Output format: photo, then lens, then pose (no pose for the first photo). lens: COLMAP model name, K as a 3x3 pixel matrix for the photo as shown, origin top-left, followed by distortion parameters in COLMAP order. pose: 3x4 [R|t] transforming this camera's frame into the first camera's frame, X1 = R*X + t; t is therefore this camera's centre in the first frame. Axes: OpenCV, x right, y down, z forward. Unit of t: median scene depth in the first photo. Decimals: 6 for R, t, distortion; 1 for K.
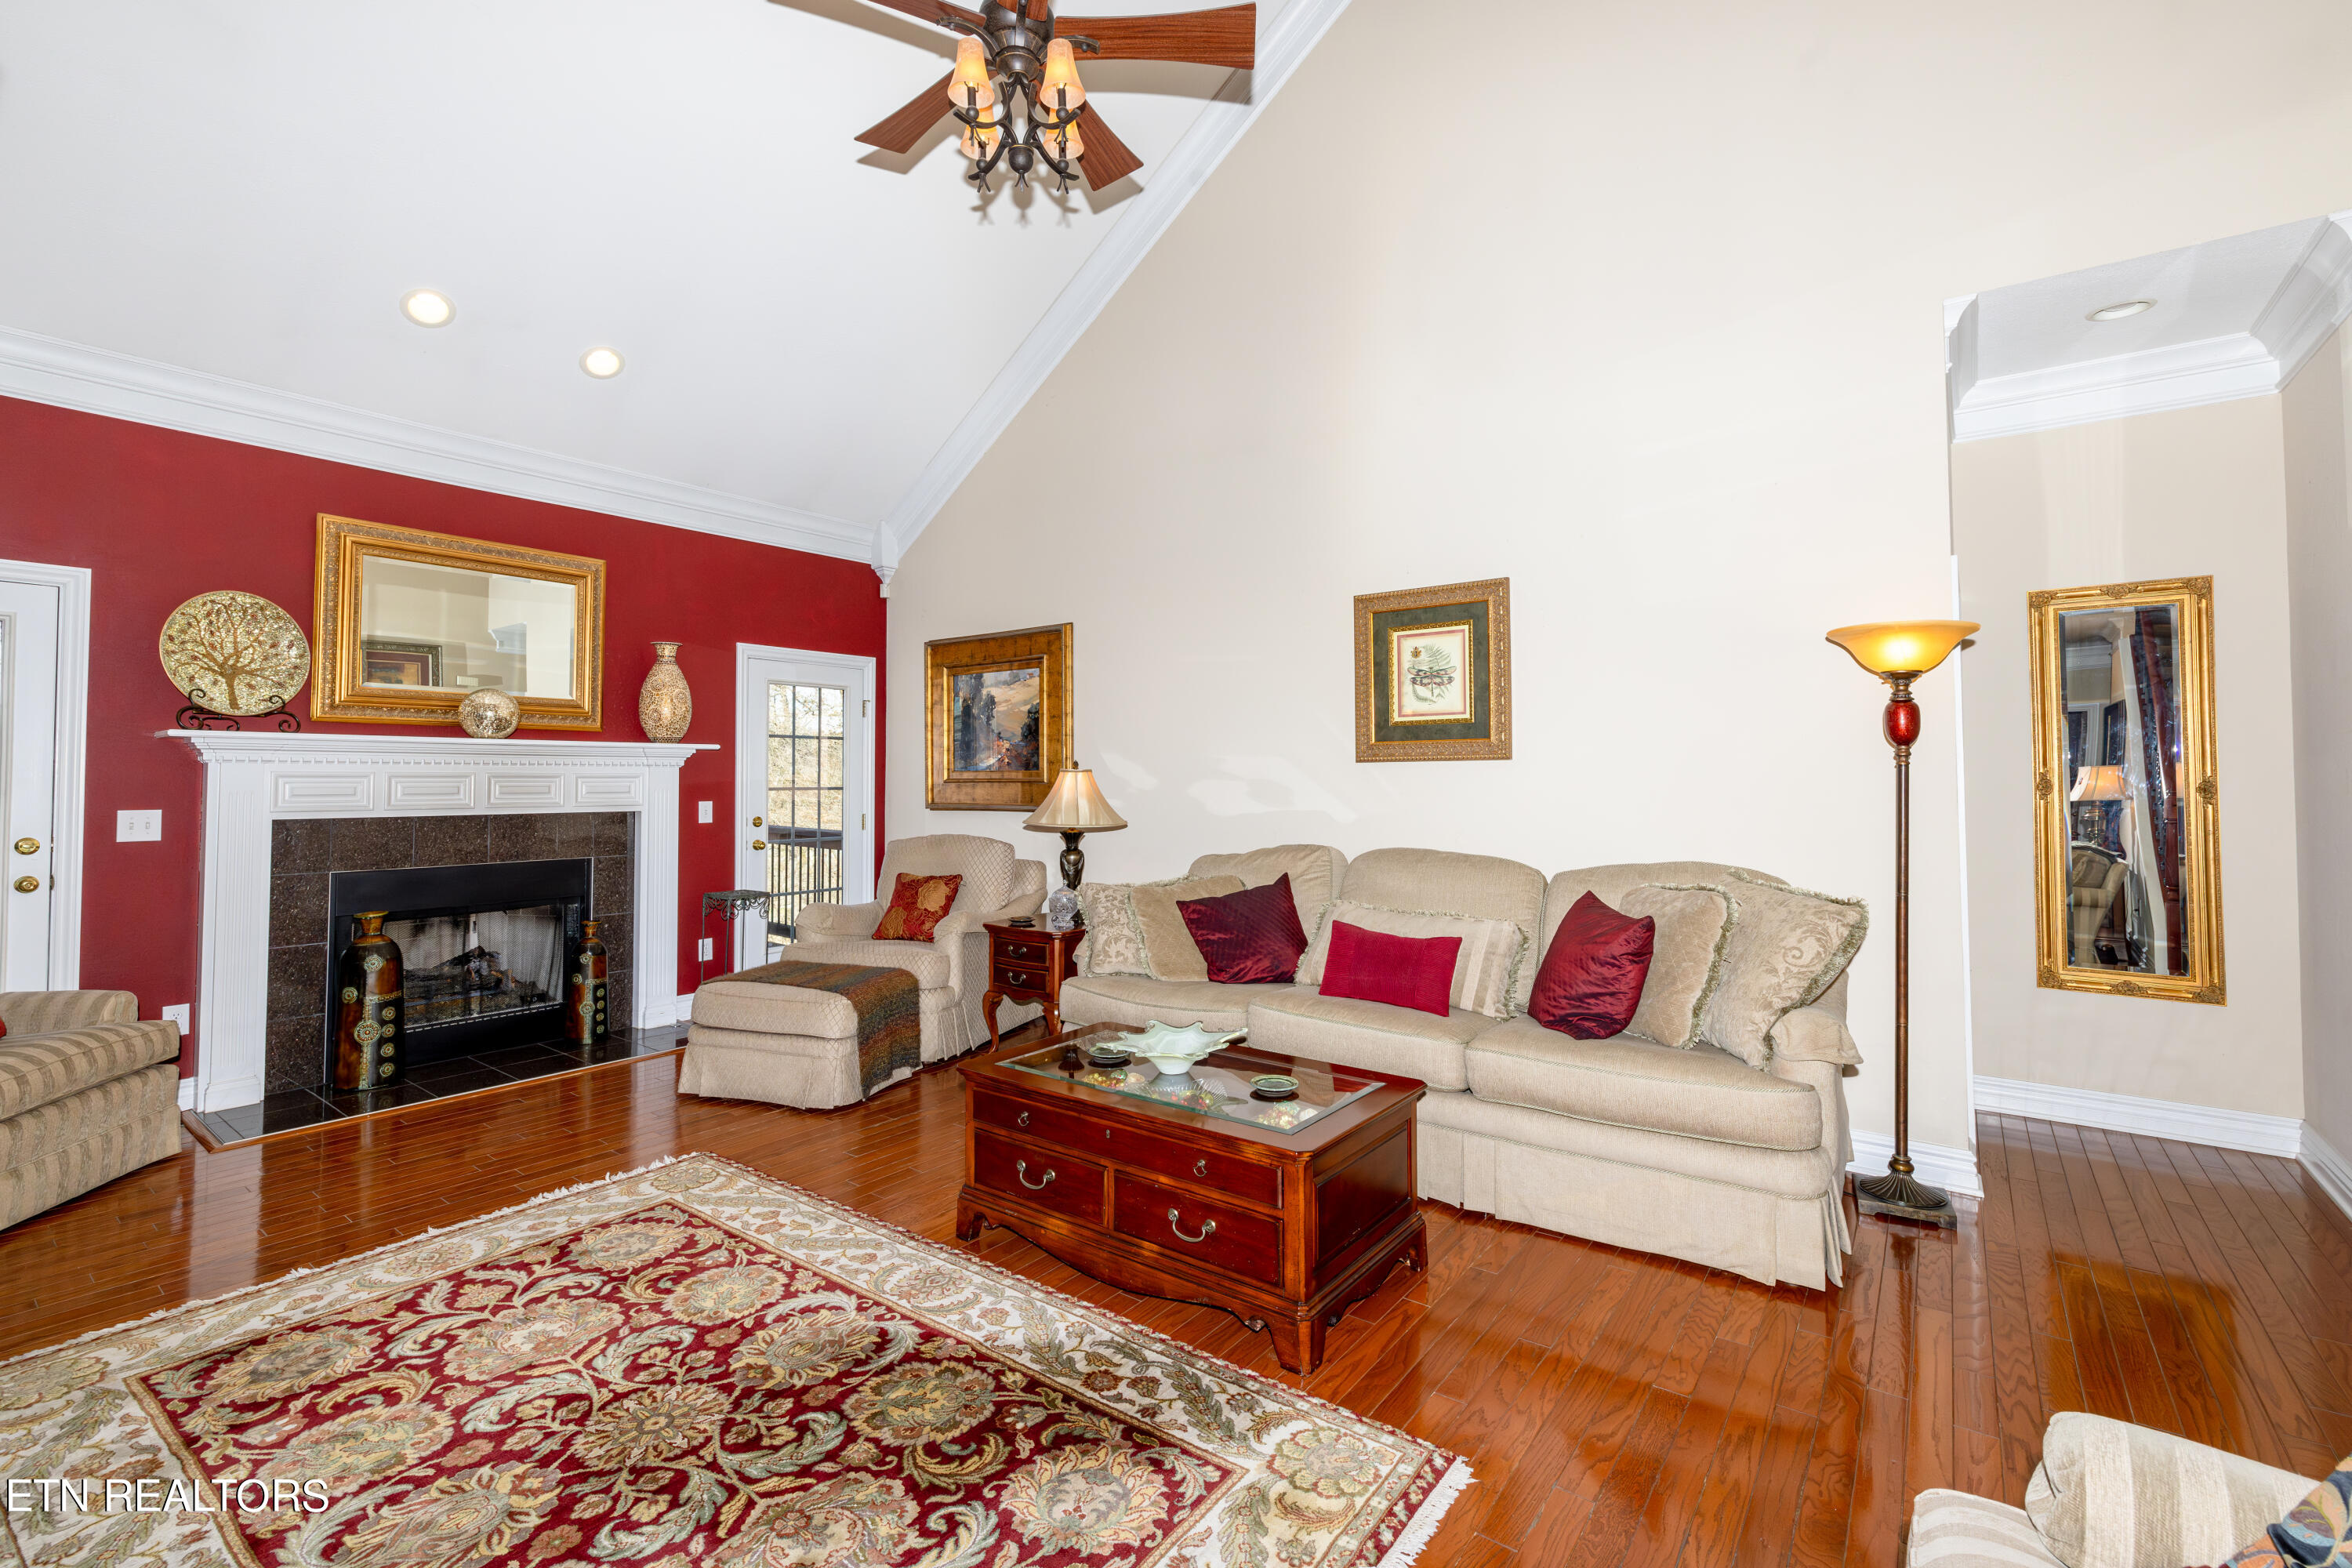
lens RADIAL K [[1002.2, 0, 1182.2], [0, 1002.2, 774.7], [0, 0, 1]] dist [0.002234, 0.000902]
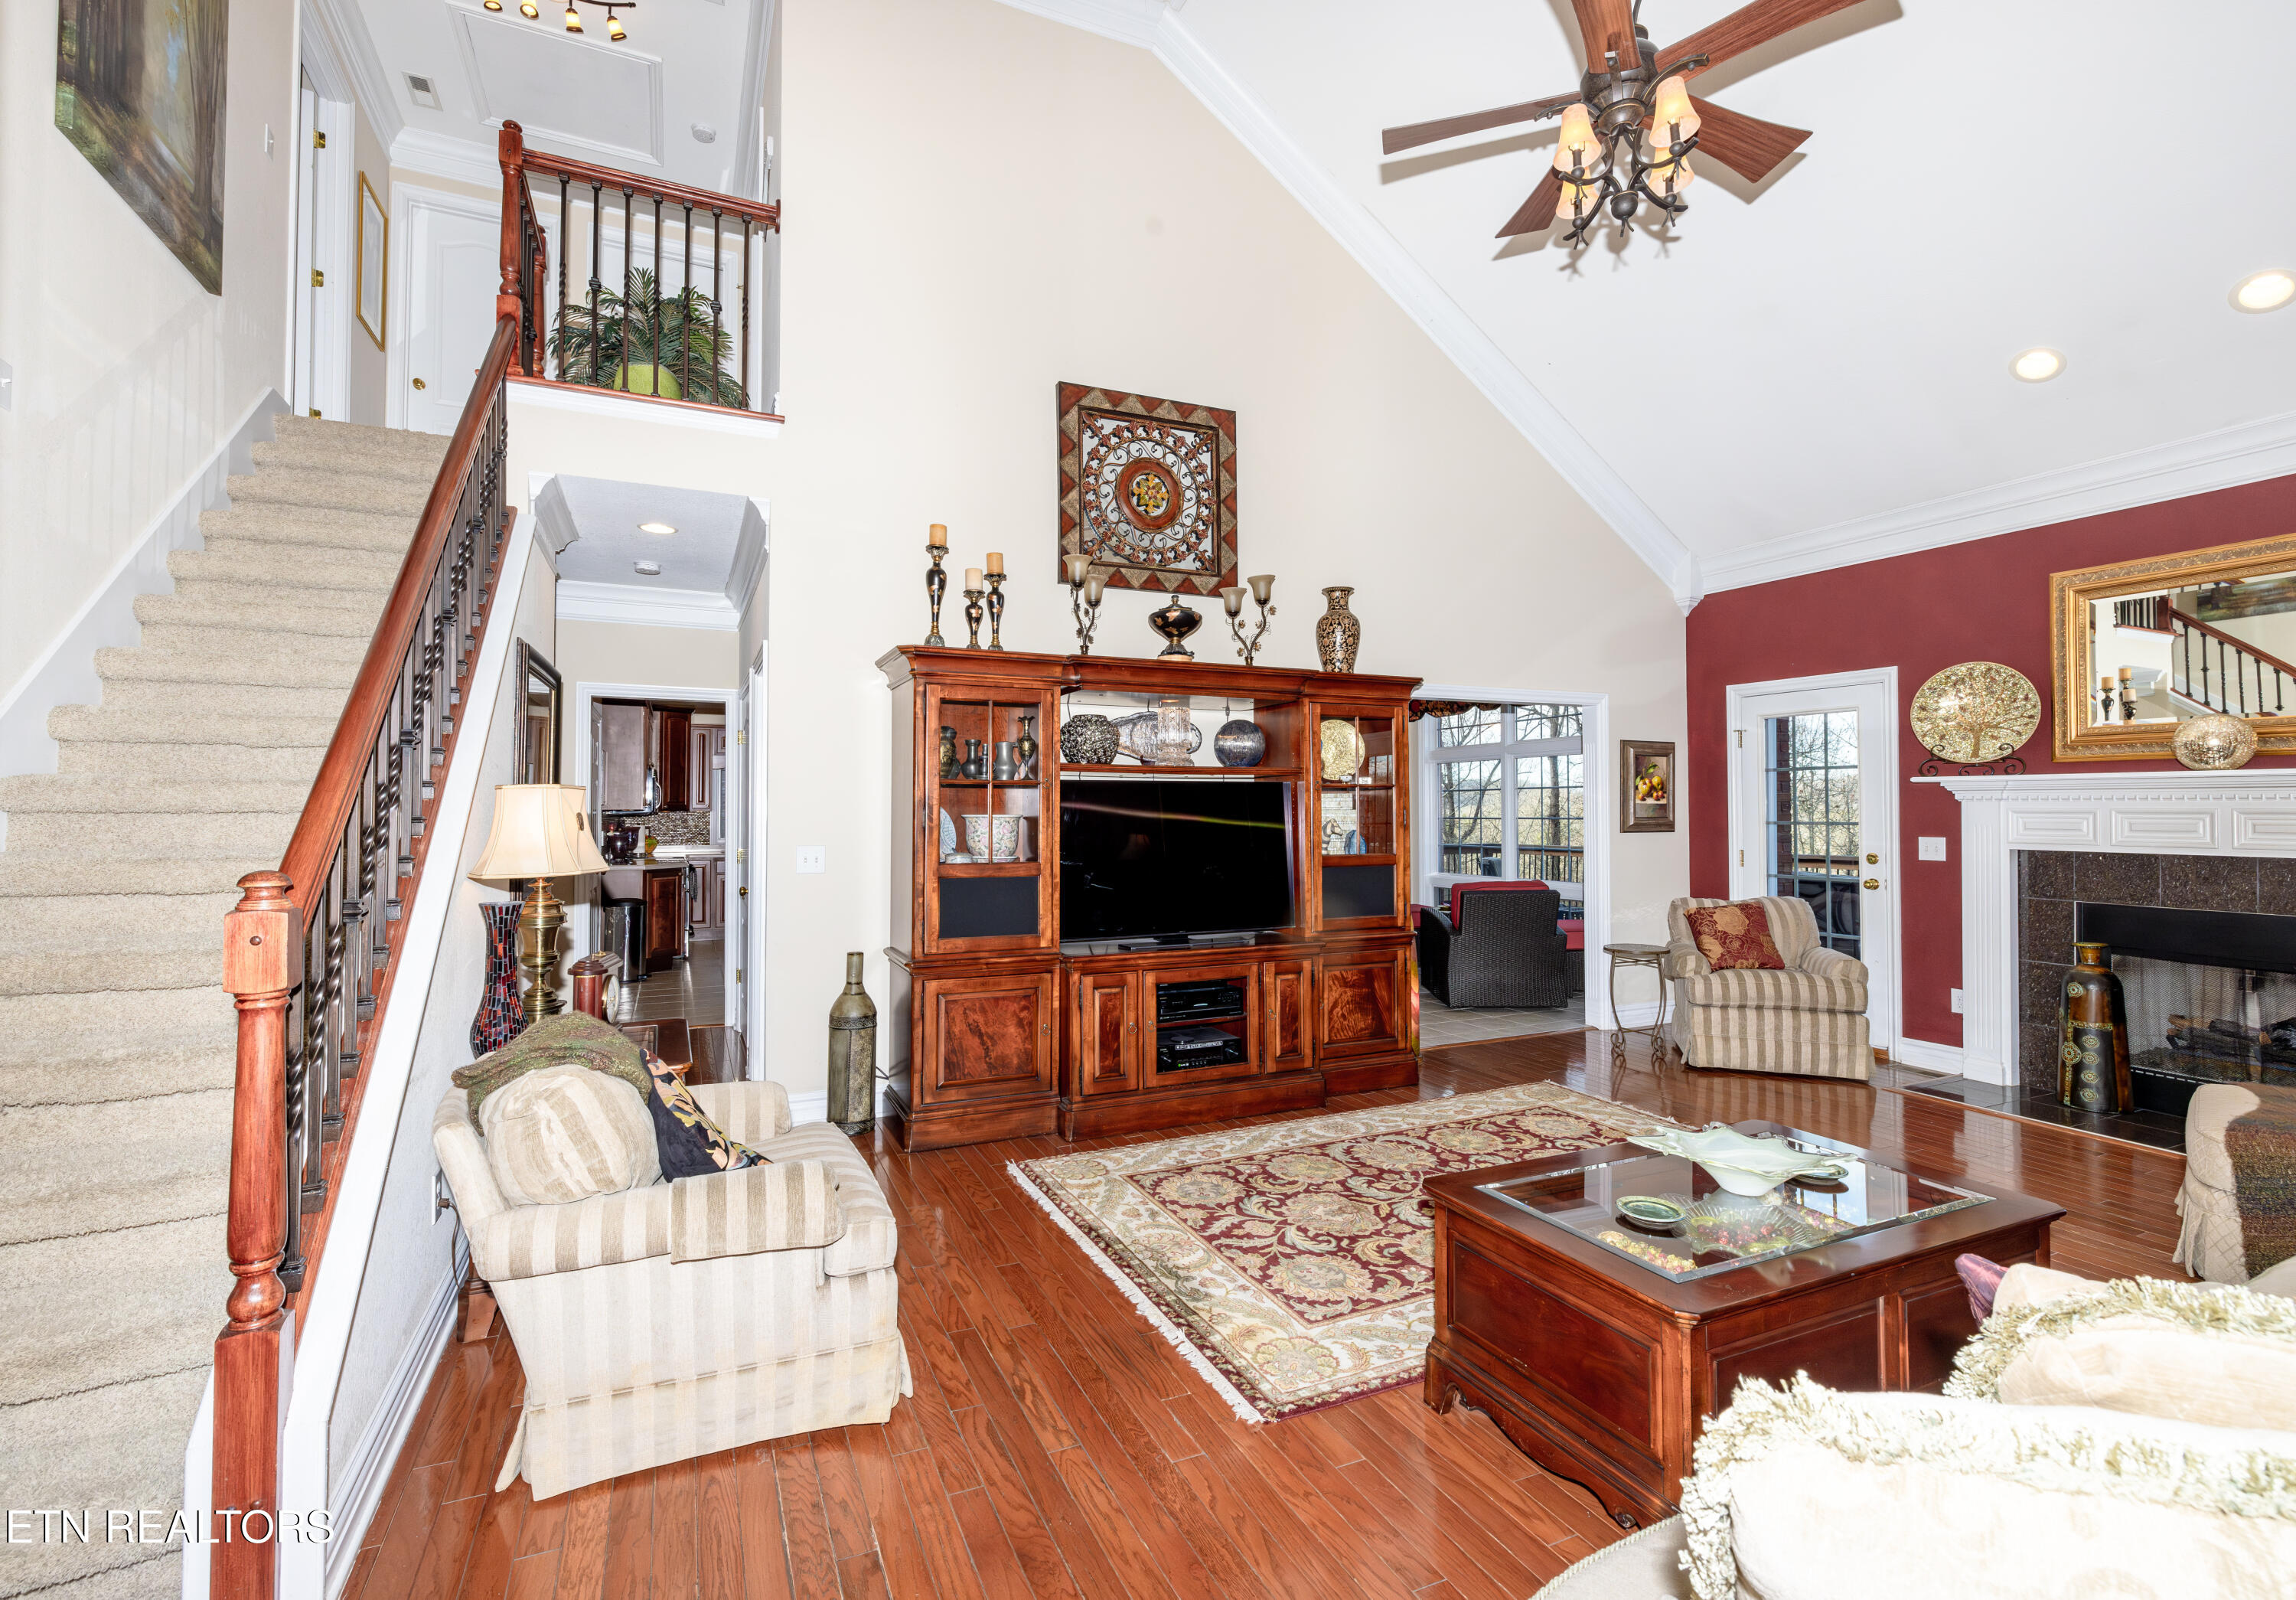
lens RADIAL K [[1038.5, 0, 1148.0], [0, 1038.5, 800.0], [0, 0, 1]] dist [0.000369, 0.000101]
pose [[-0.456998, -0.012099, -0.889386, 0.657812], [-0.003741, 0.999925, -0.011680, 0.005709], [0.889460, -0.002011, -0.457009, 0.681908]]
